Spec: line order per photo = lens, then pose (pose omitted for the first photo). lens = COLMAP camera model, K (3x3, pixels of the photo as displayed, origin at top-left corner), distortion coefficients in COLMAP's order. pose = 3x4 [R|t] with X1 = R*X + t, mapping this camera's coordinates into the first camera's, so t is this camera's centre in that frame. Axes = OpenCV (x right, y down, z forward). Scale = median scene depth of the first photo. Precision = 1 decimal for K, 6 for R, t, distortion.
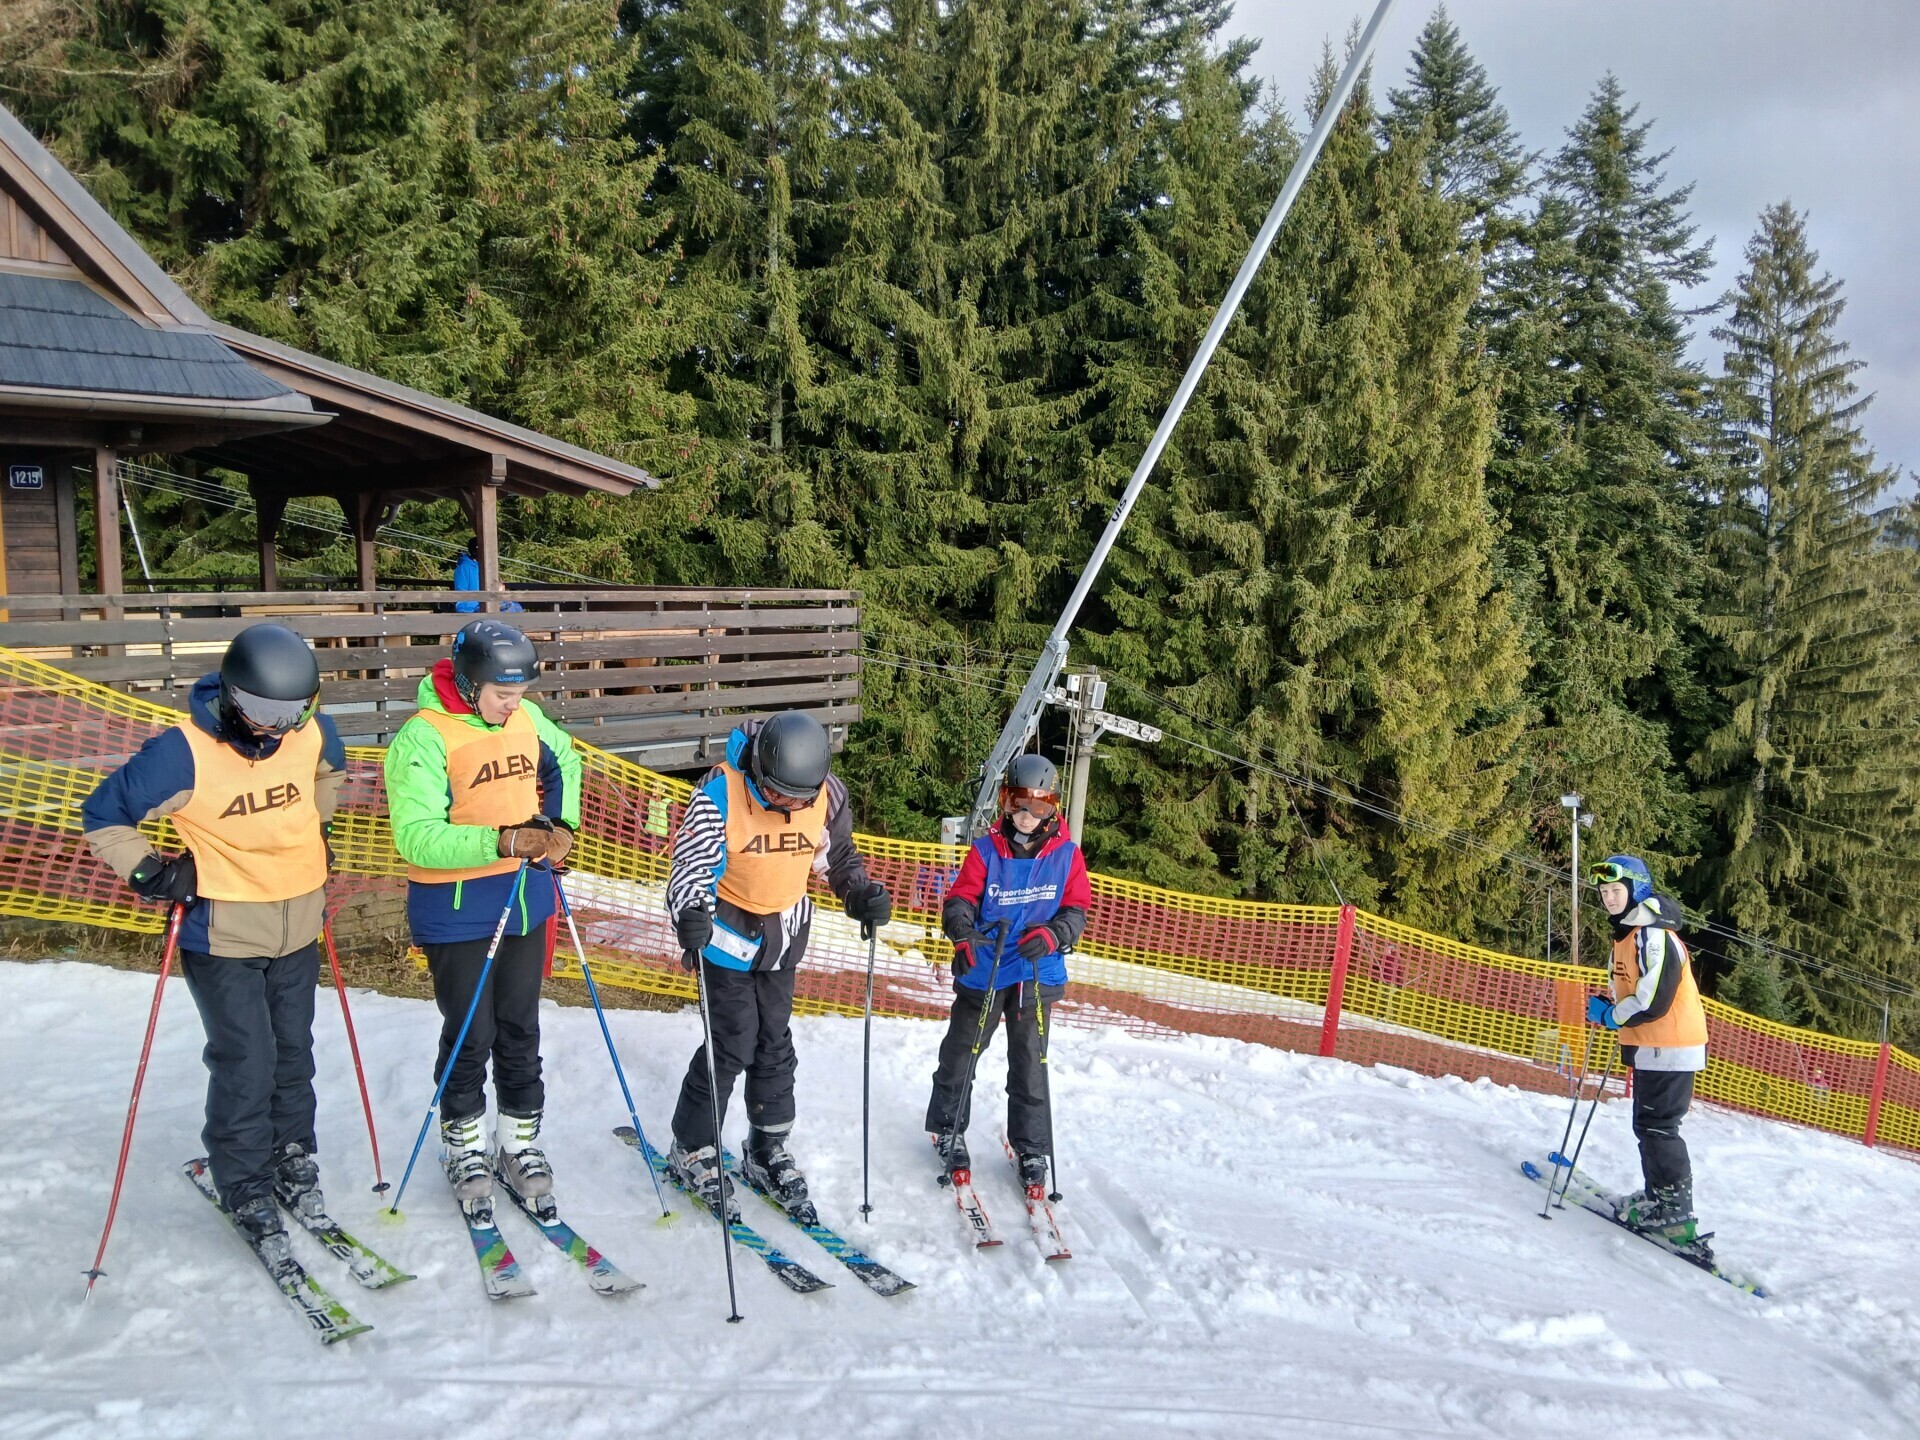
lens RADIAL K [[1482.2, 0, 955.2], [0, 1482.2, 725.5], [0, 0, 1]] dist [0.049579, -0.128976]
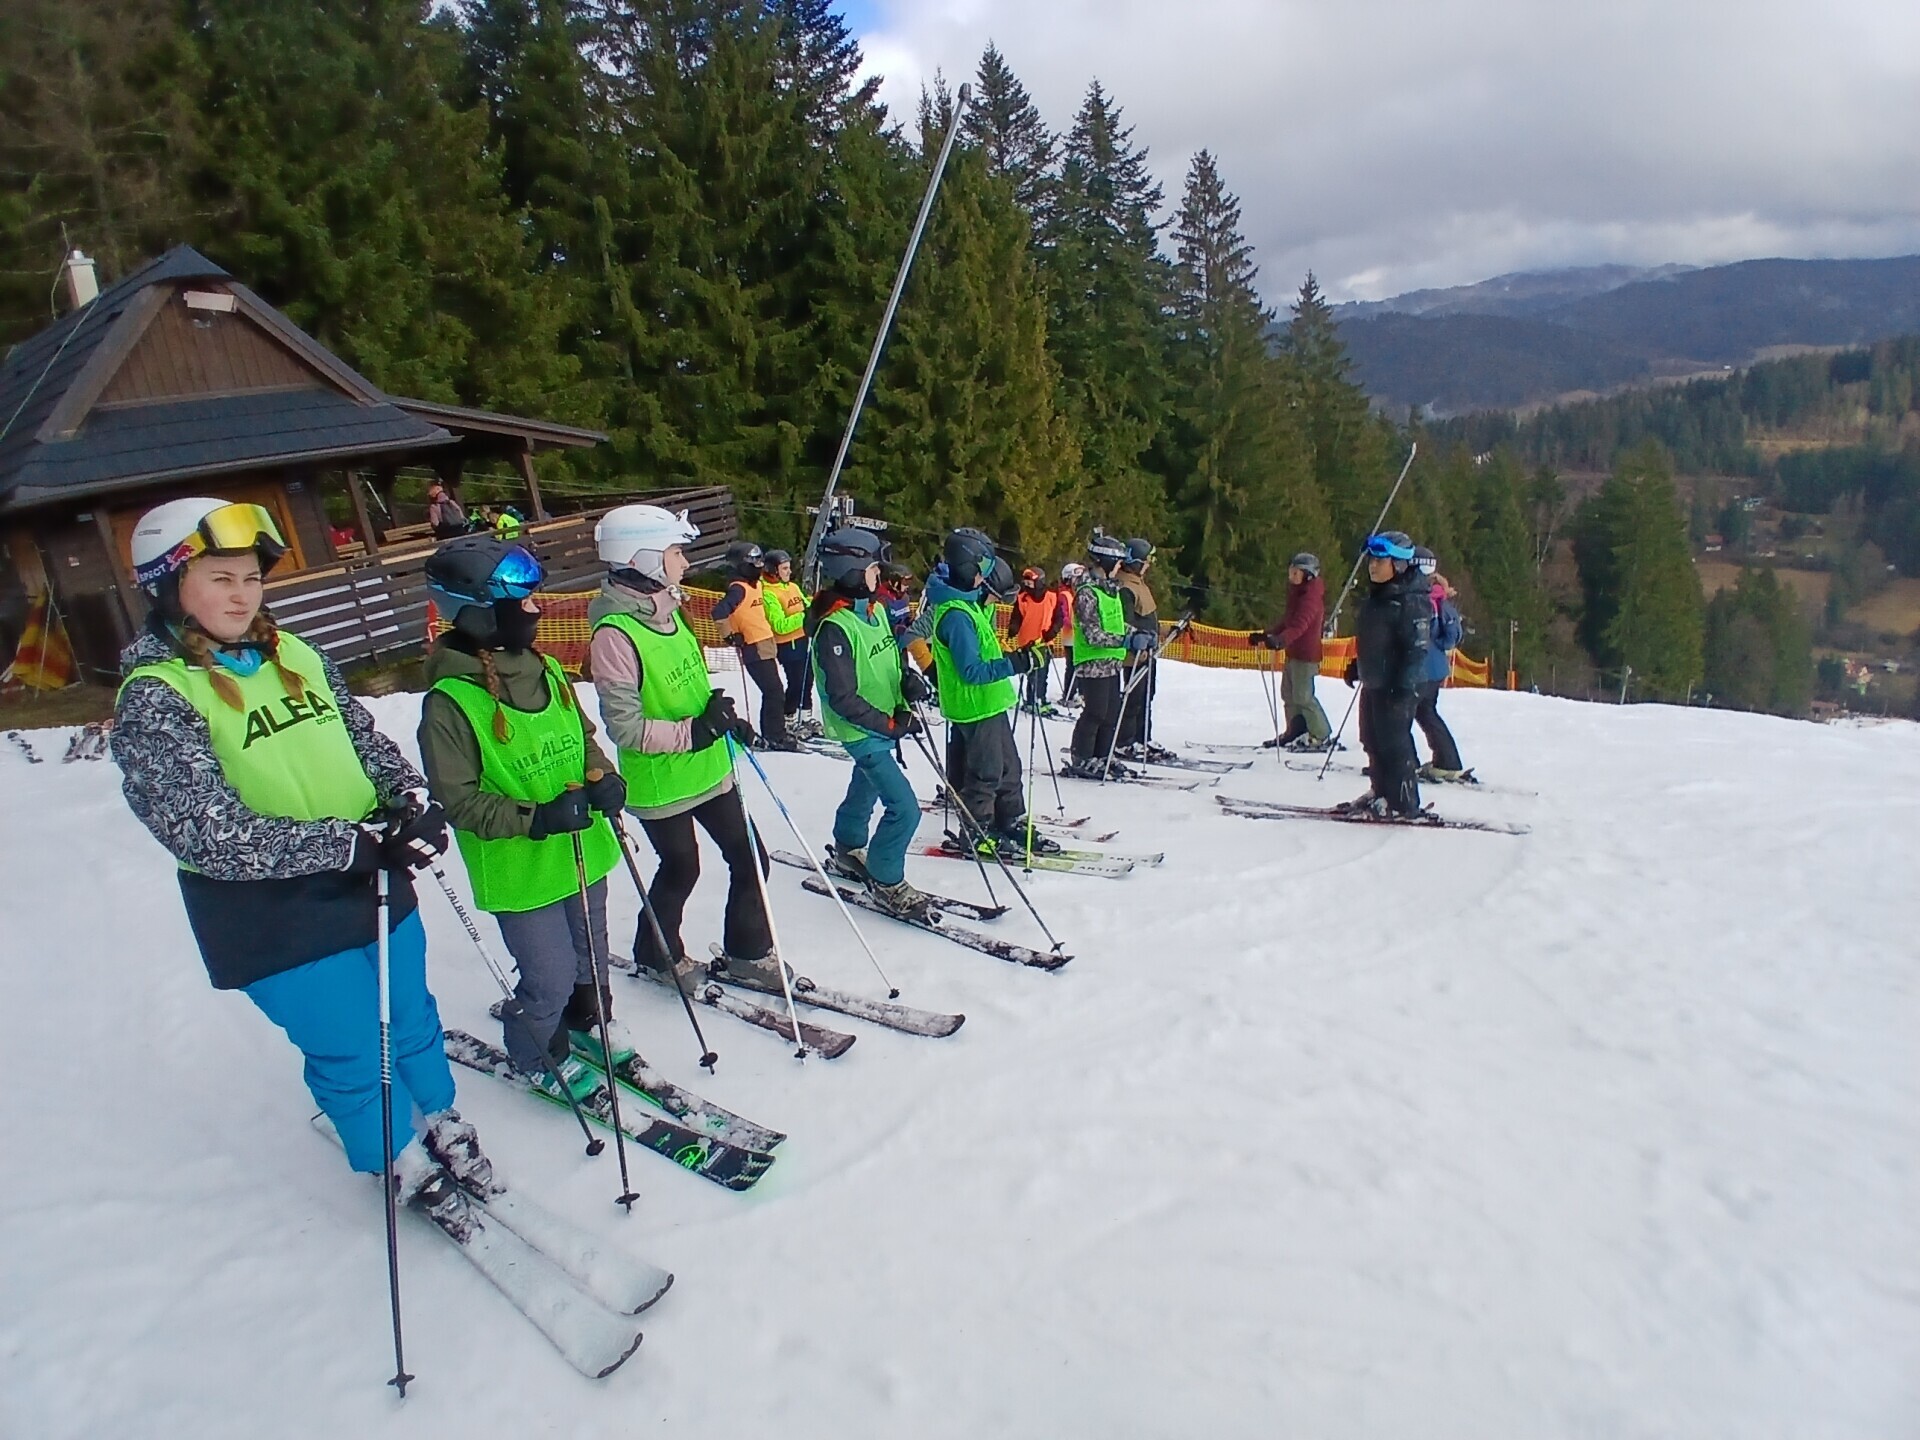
lens RADIAL K [[955.5, 0, 954.8], [0, 955.5, 714.5], [0, 0, 1]] dist [-0.000181, -0.045040]
pose [[0.969701, -0.173165, 0.172318, -0.013925], [0.133285, 0.966156, 0.220857, -0.009885], [-0.204730, -0.191198, 0.959963, -0.115104]]
